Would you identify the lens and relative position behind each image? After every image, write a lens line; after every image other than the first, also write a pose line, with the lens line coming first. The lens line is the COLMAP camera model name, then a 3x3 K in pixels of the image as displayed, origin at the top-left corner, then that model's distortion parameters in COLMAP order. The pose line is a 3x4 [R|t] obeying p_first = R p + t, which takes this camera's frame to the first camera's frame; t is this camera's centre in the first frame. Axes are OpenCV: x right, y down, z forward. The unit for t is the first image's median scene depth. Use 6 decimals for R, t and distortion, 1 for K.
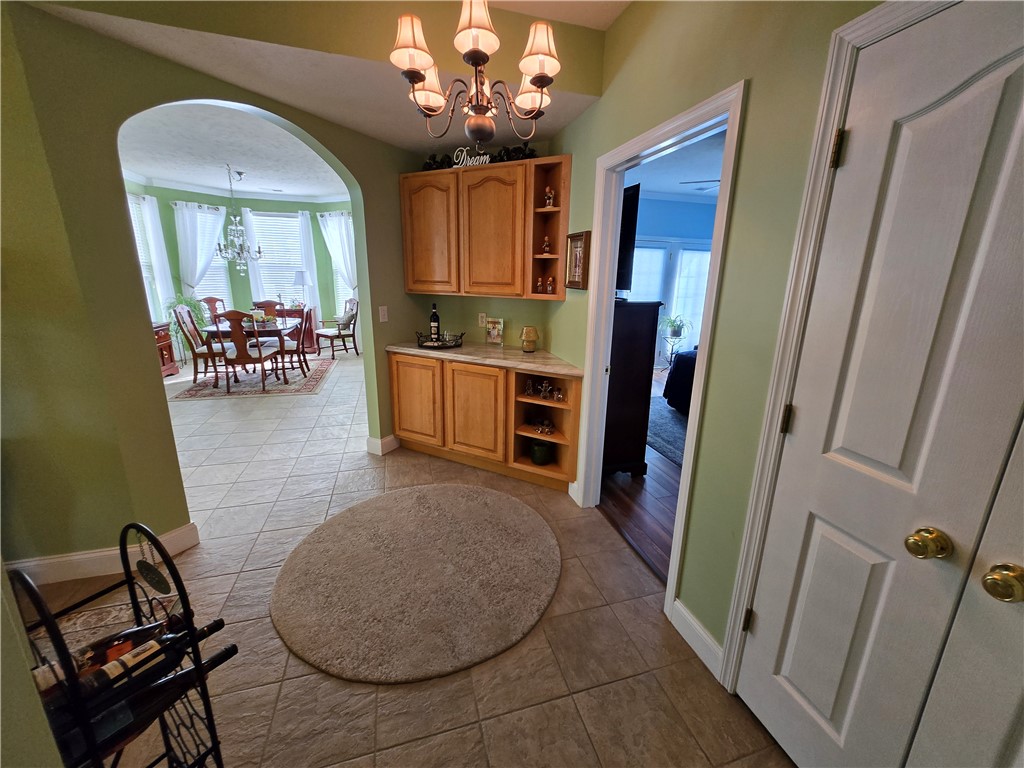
lens RADIAL K [[405.0, 0, 517.8], [0, 405.0, 374.7], [0, 0, 1]] dist [-0.001661, -0.000168]
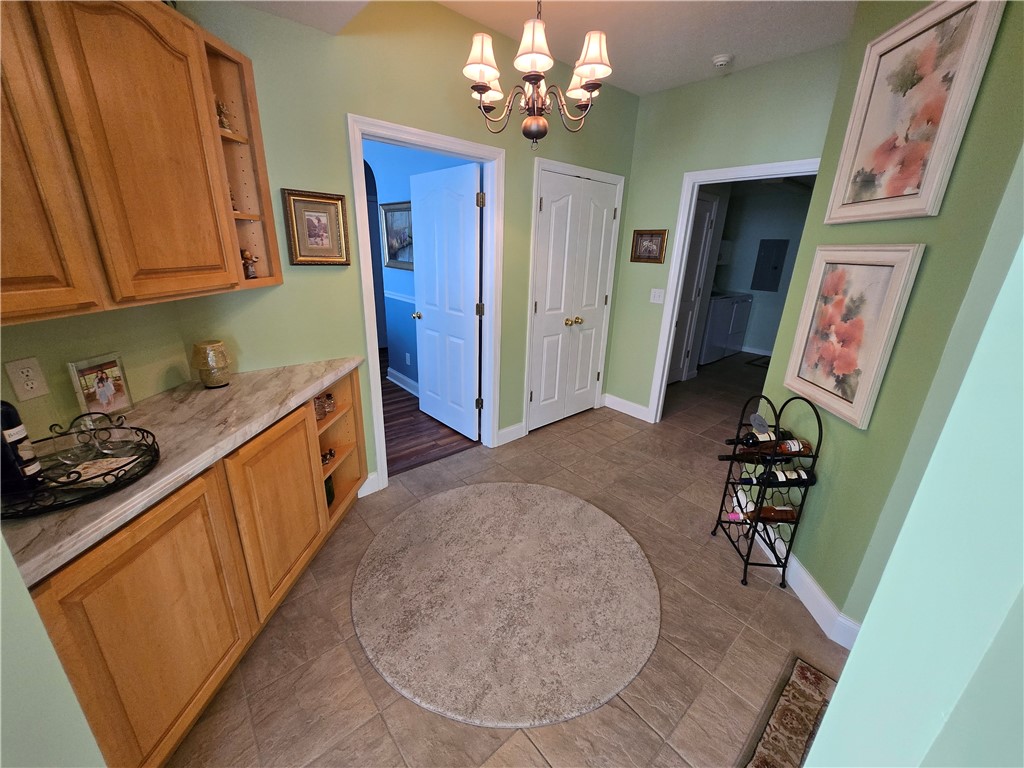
lens RADIAL K [[399.8, 0, 510.7], [0, 399.8, 378.0], [0, 0, 1]] dist [-0.000970, -0.000195]
pose [[-0.408445, -0.318972, 0.855237, -0.718311], [0.181775, 0.889764, 0.418662, -0.263626], [-0.894500, 0.326461, -0.305438, 0.934379]]
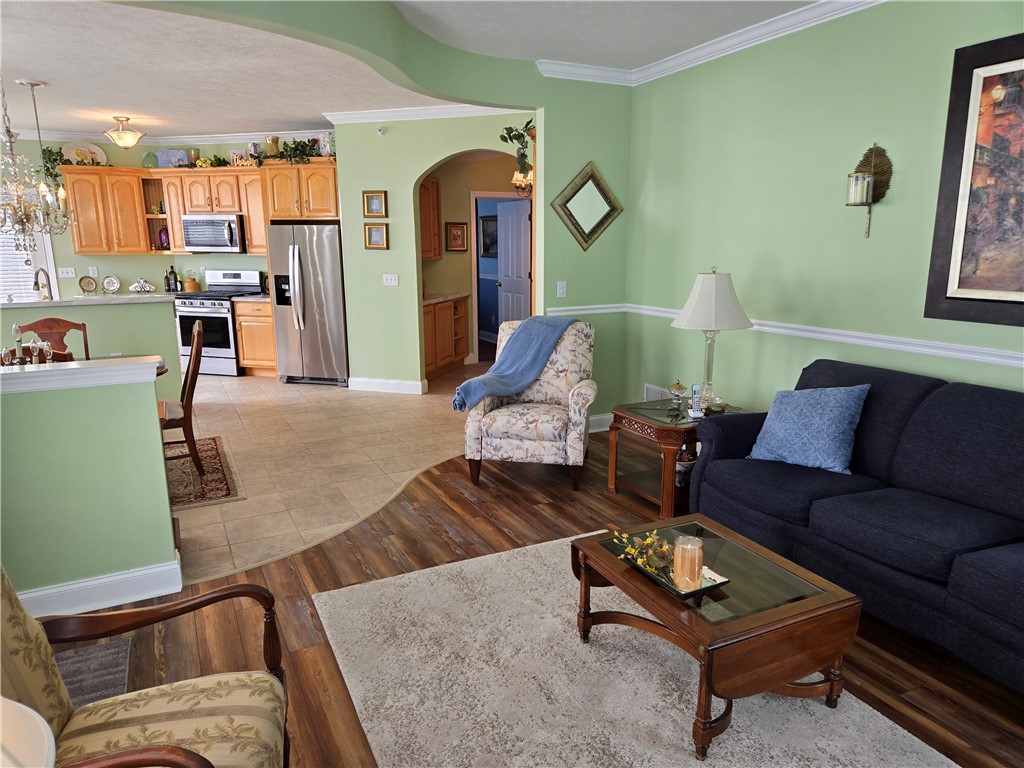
lens RADIAL K [[698.7, 0, 515.0], [0, 698.7, 388.8], [0, 0, 1]] dist [0.078276, -0.069391]
pose [[-0.181508, -0.224070, 0.957521, -2.642441], [0.240402, 0.934042, 0.264146, -0.369767], [-0.953552, 0.278134, -0.115669, 1.183318]]
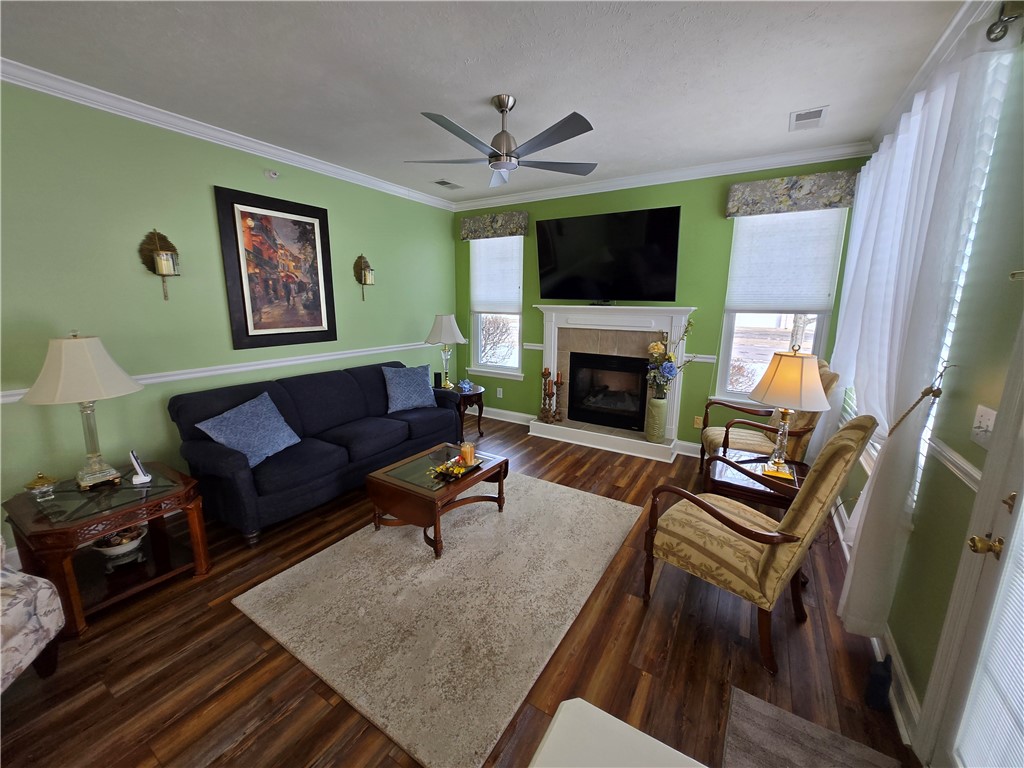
lens RADIAL K [[399.8, 0, 510.7], [0, 399.8, 378.0], [0, 0, 1]] dist [-0.000970, -0.000195]
pose [[-0.742404, 0.103113, -0.661969, -1.505660], [-0.182909, 0.919350, 0.348339, -0.441132], [0.644500, 0.379688, -0.663669, 1.563105]]
